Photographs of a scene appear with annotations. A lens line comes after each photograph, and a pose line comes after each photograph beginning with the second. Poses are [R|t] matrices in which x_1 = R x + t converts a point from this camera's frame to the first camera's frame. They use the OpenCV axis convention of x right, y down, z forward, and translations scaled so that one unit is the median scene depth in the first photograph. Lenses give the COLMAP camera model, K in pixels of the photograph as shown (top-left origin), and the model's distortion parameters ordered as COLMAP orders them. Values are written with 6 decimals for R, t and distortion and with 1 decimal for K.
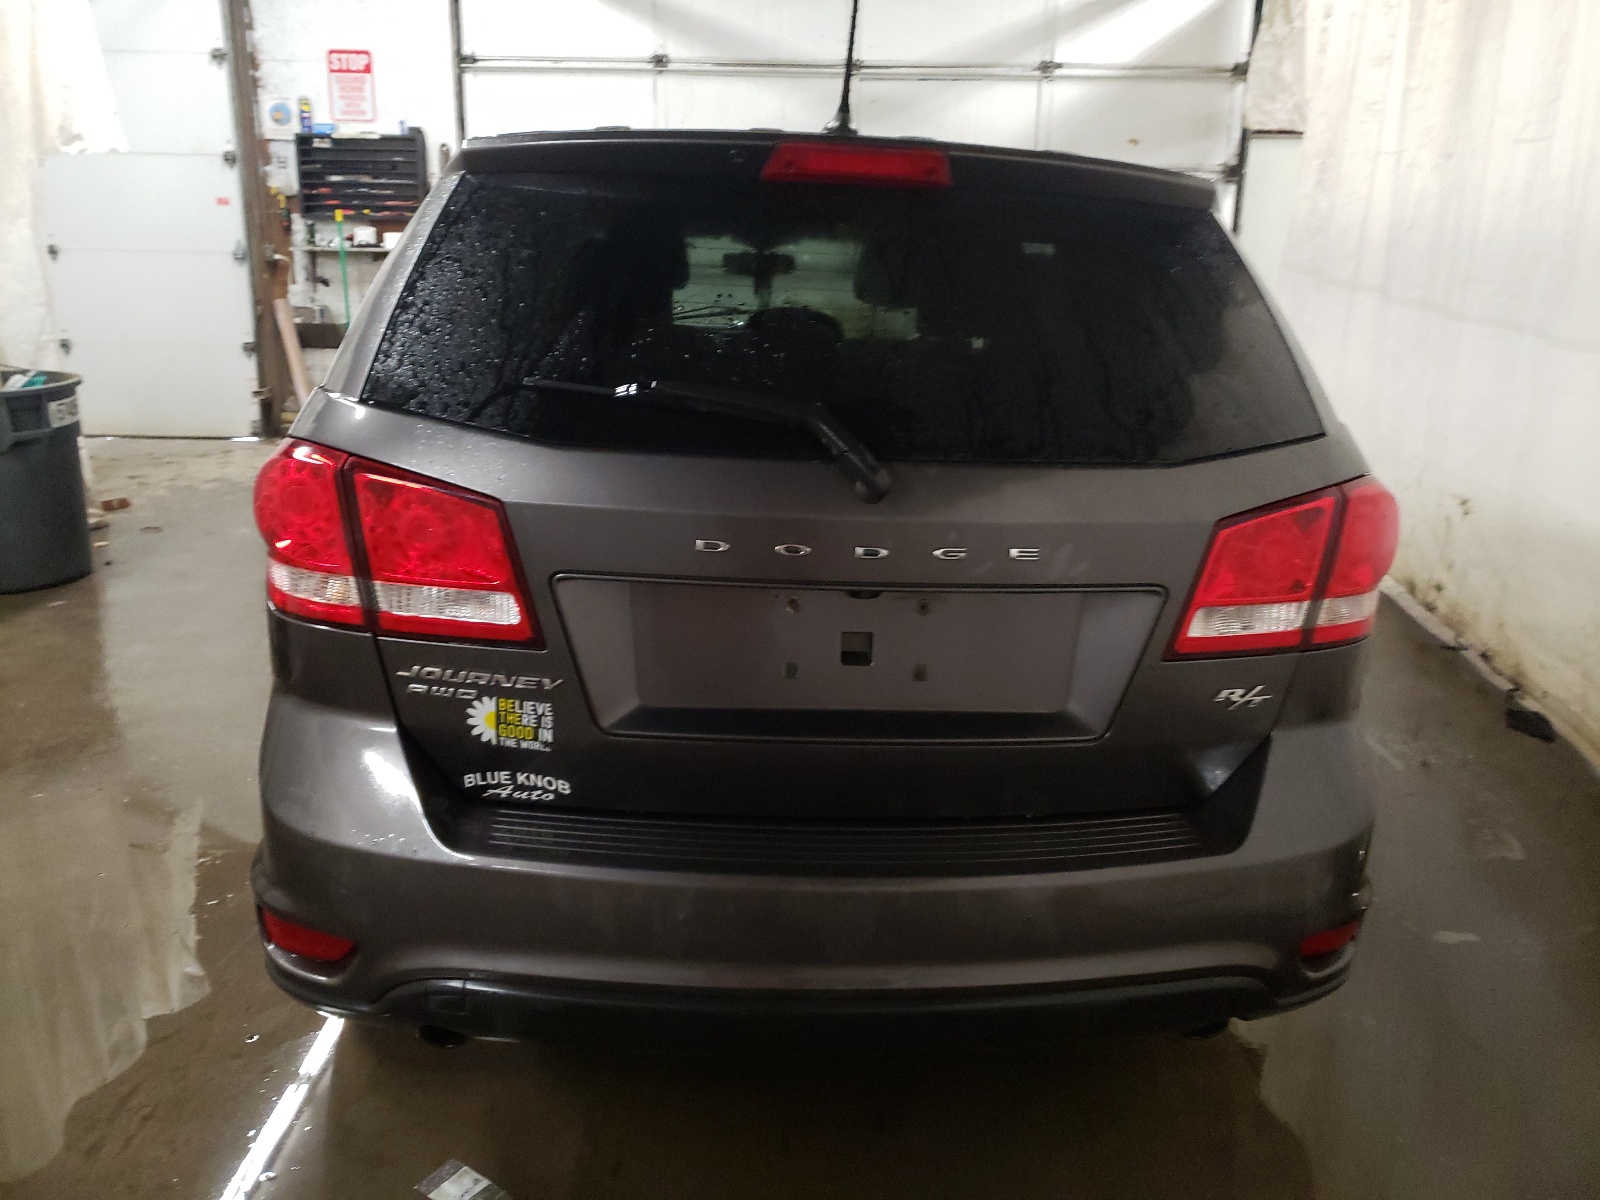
lens RADIAL K [[1332.4, 0, 799.9], [0, 1332.4, 594.7], [0, 0, 1]] dist [0.034892, 0.009383]
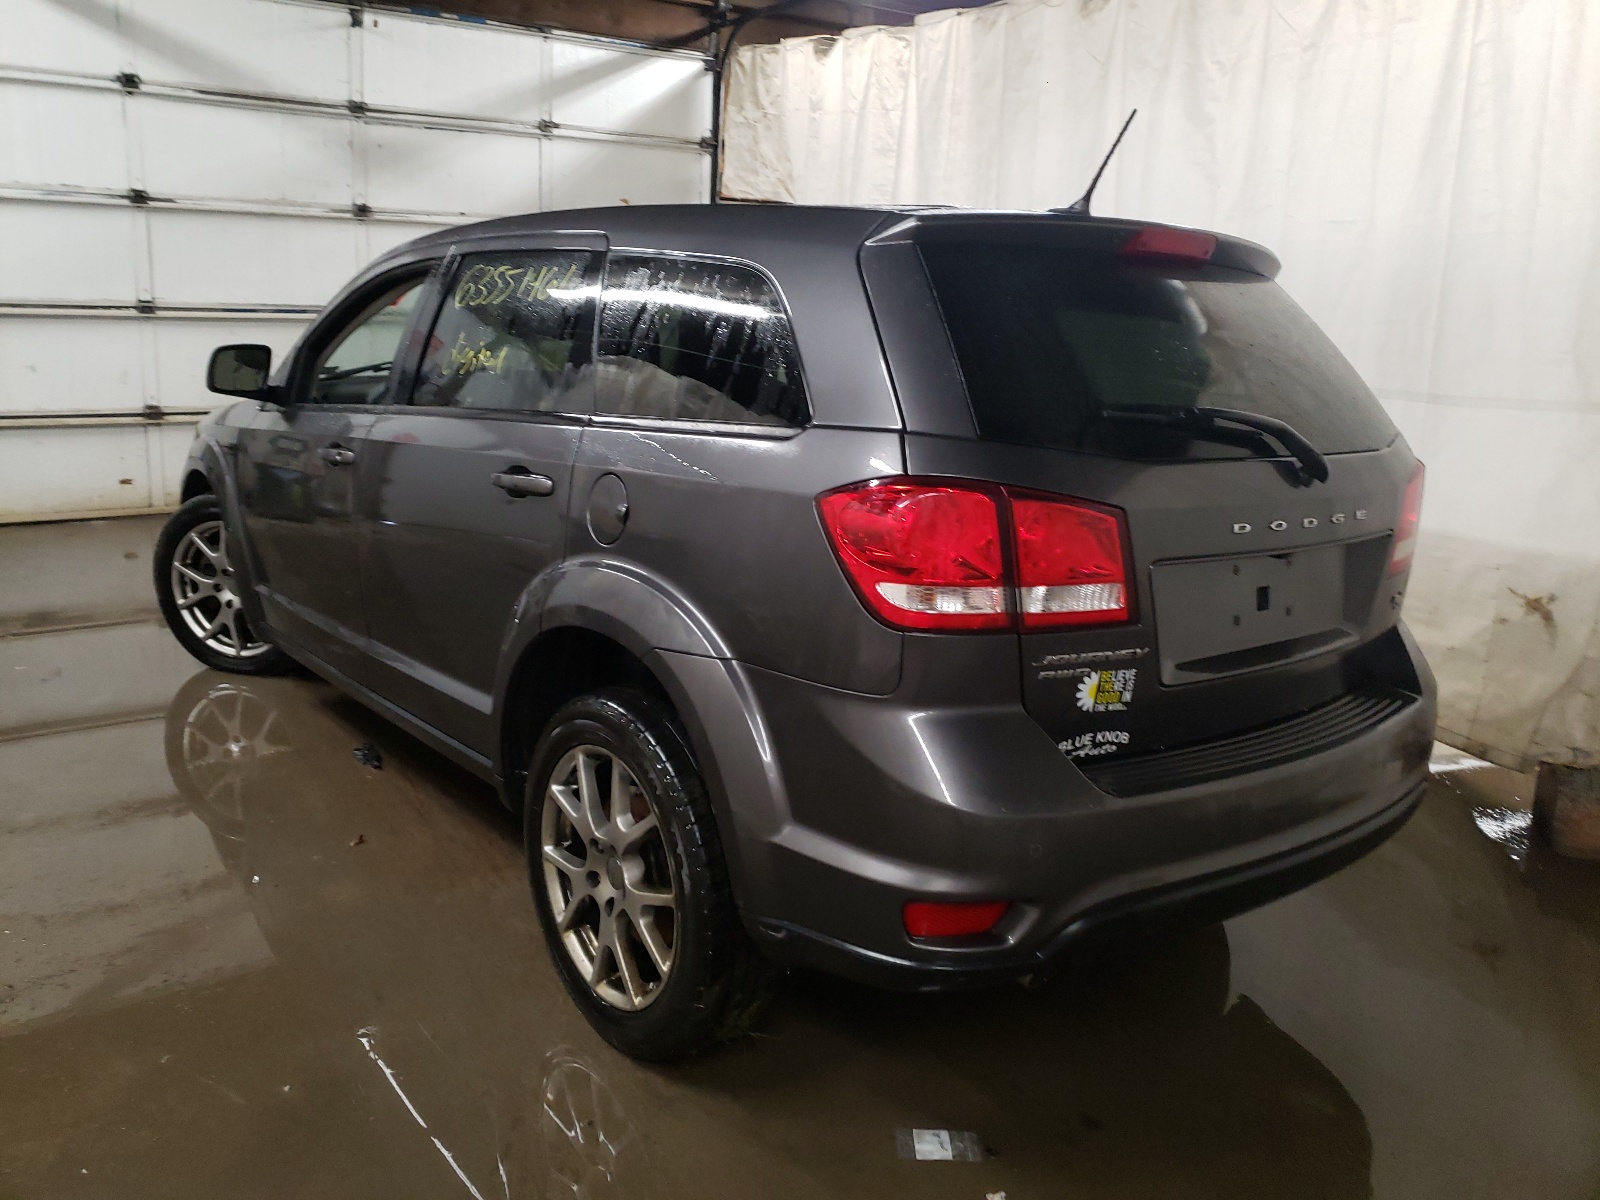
lens RADIAL K [[1332.4, 0, 805.6], [0, 1332.4, 607.4], [0, 0, 1]] dist [0.034892, 0.009383]
pose [[0.817092, -0.126034, 0.562562, -0.292351], [0.138441, 0.990153, 0.020750, -0.011329], [-0.559638, 0.060927, 0.826495, 0.035186]]
